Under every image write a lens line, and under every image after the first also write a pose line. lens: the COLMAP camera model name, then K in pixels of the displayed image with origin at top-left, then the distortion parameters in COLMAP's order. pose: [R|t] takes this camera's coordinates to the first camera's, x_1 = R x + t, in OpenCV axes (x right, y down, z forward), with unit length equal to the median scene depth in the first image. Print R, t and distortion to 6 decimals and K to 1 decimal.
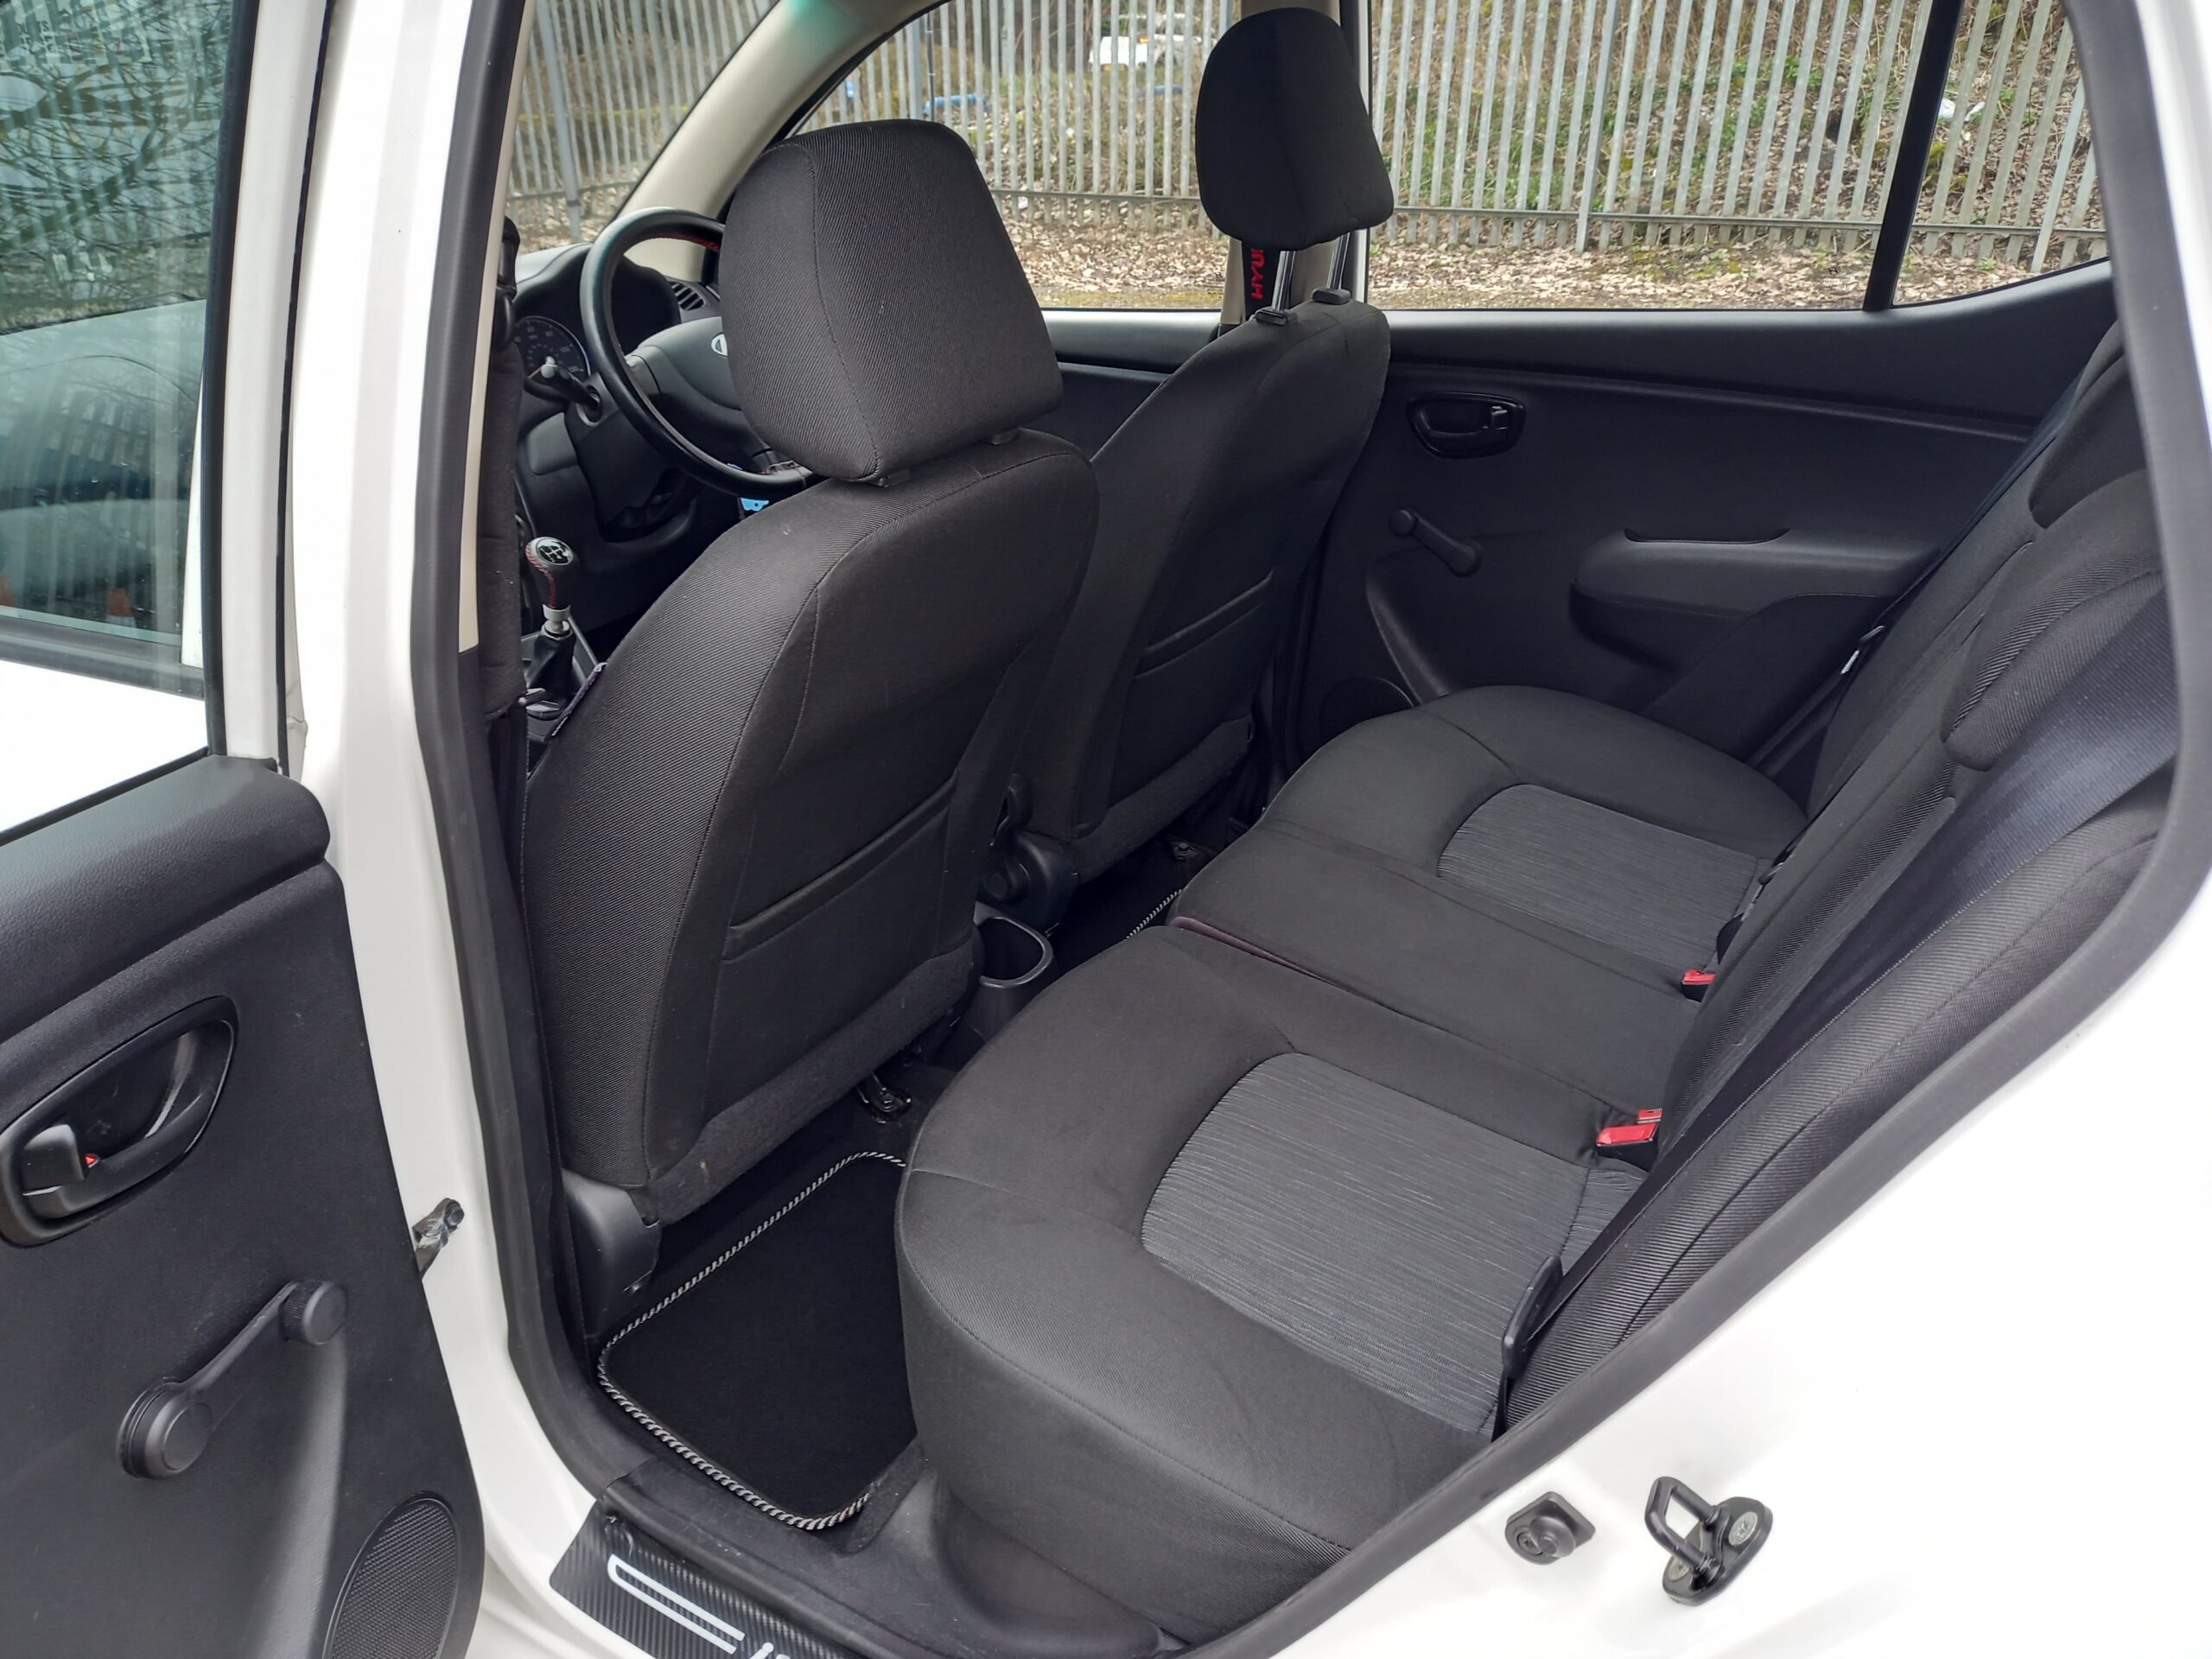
lens RADIAL K [[1583.5, 0, 1109.1], [0, 1583.5, 866.9], [0, 0, 1]] dist [0.033397, -0.037515]
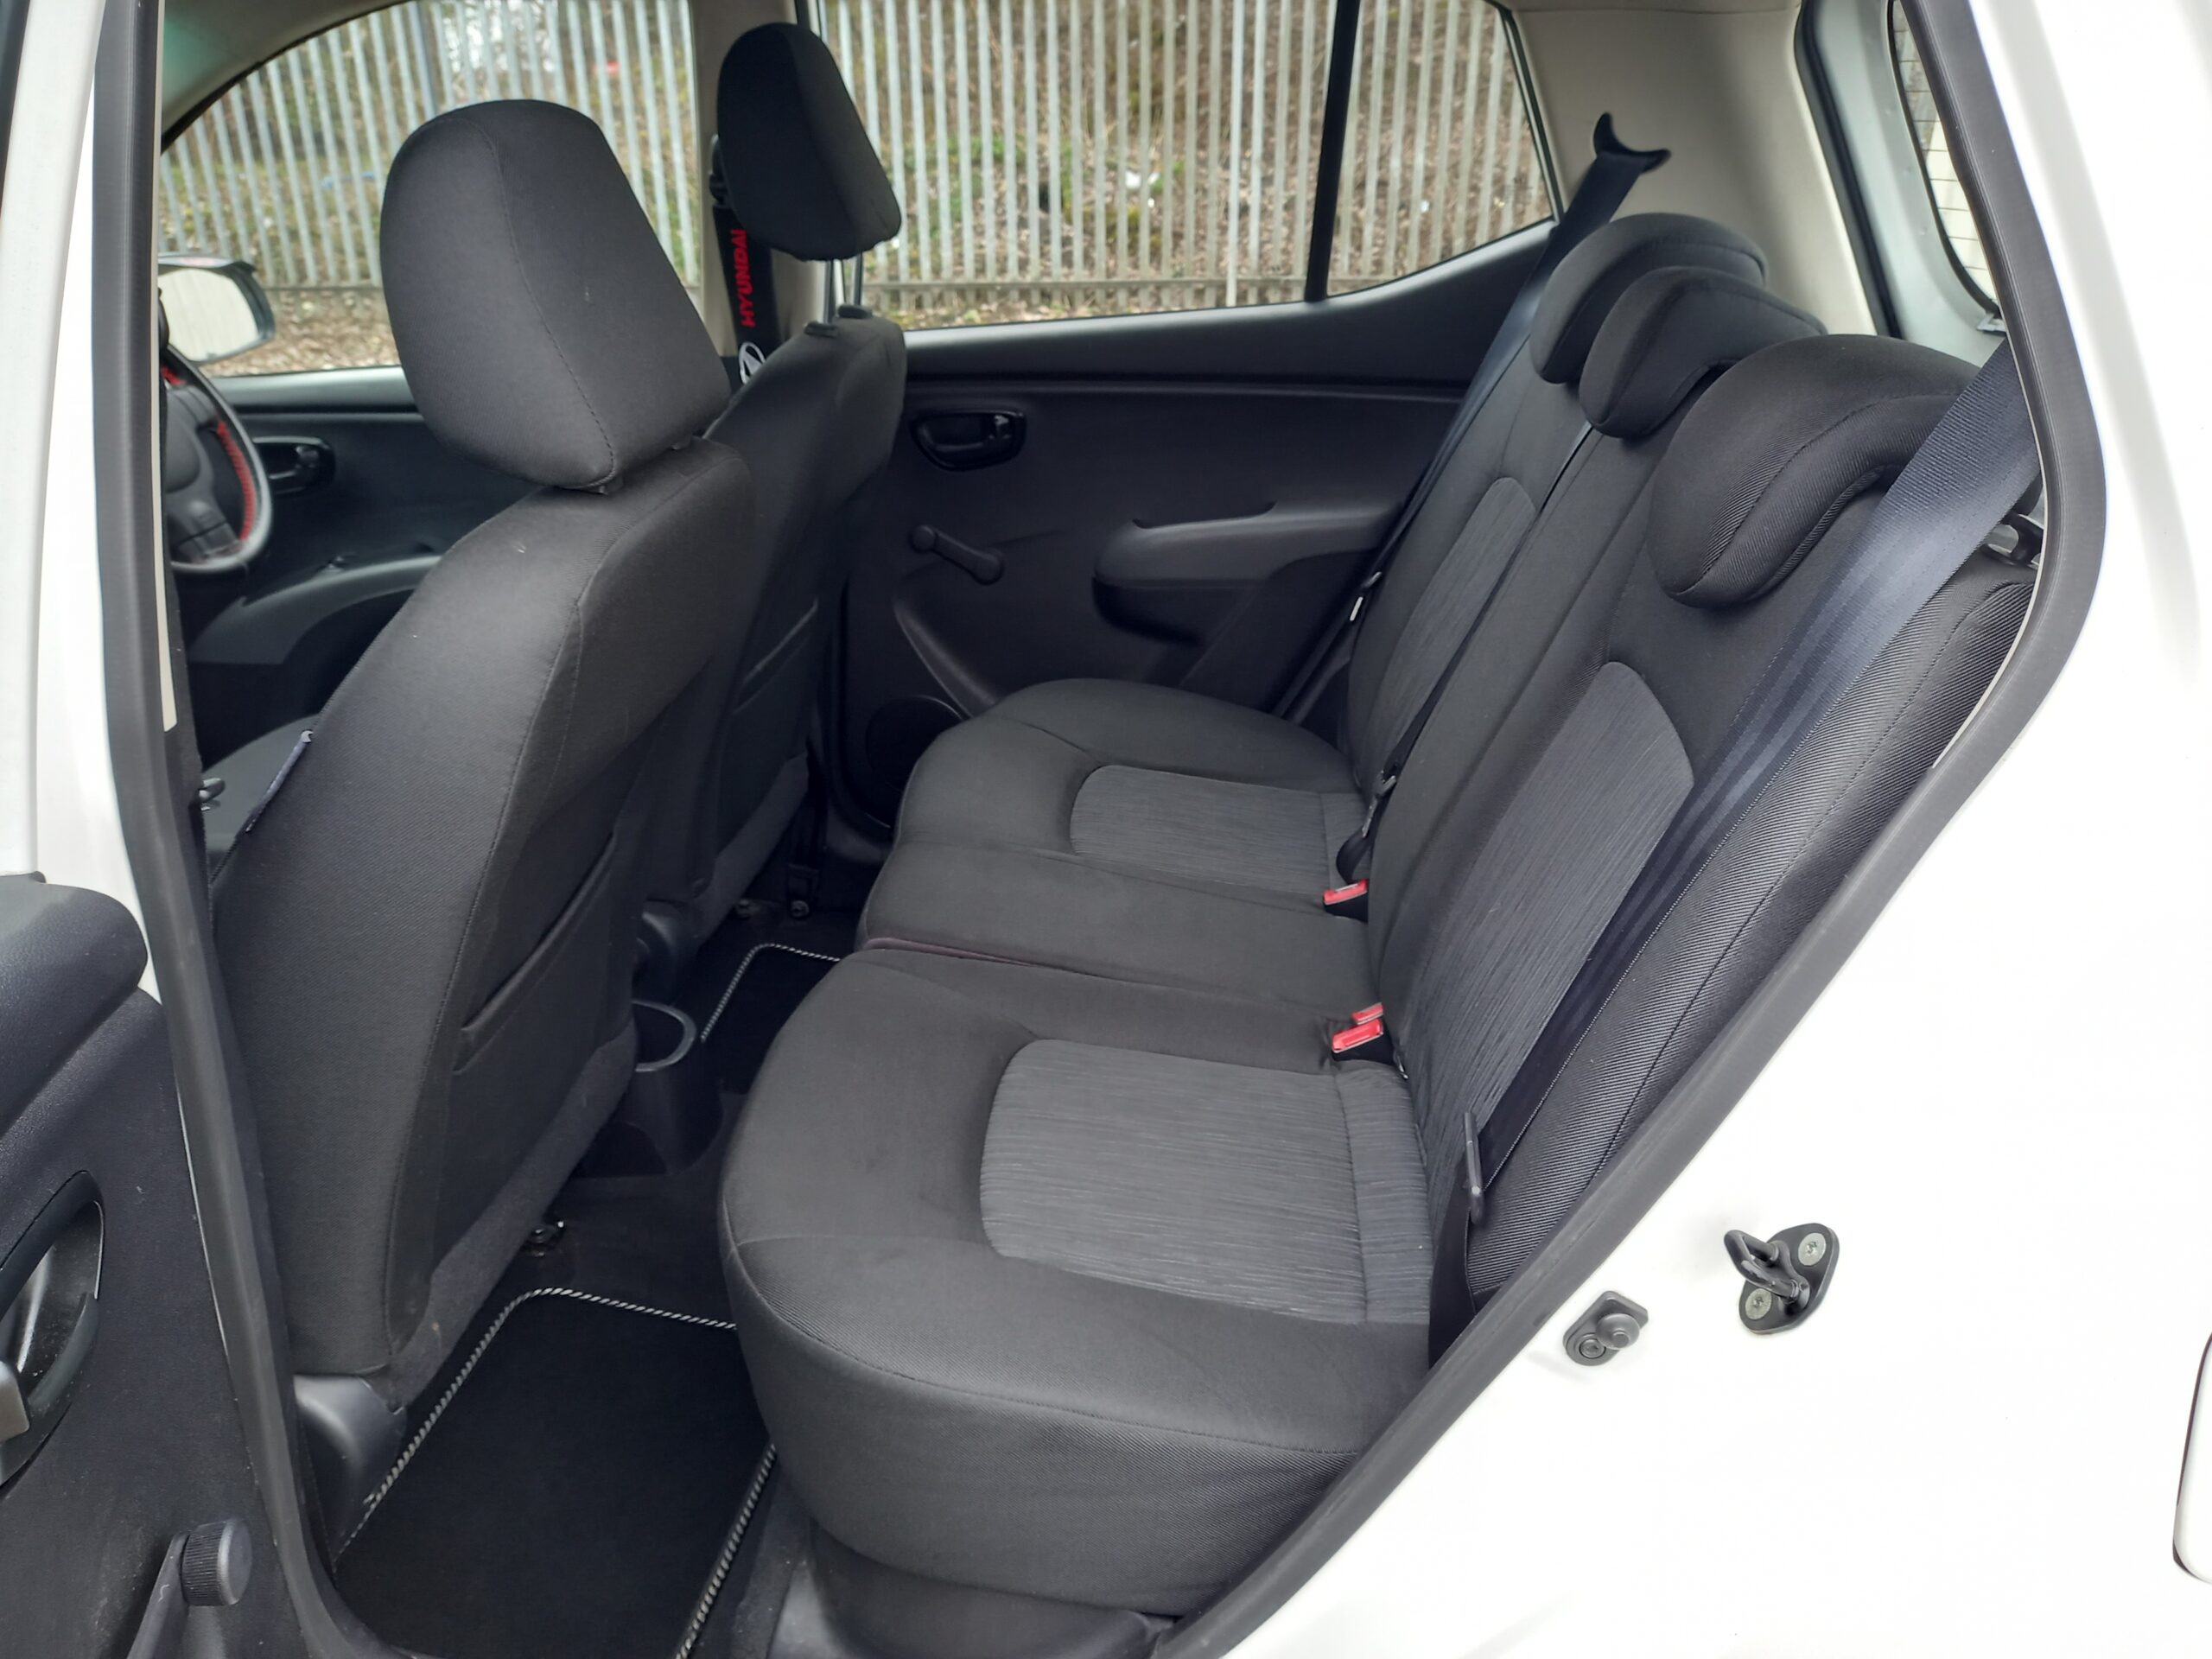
lens RADIAL K [[1583.5, 0, 1109.1], [0, 1583.5, 866.9], [0, 0, 1]] dist [0.033397, -0.037515]
pose [[0.901120, -0.187674, 0.390848, -0.158988], [0.205004, 0.978758, -0.002675, 0.017019], [-0.382043, 0.082536, 0.920451, 0.043404]]
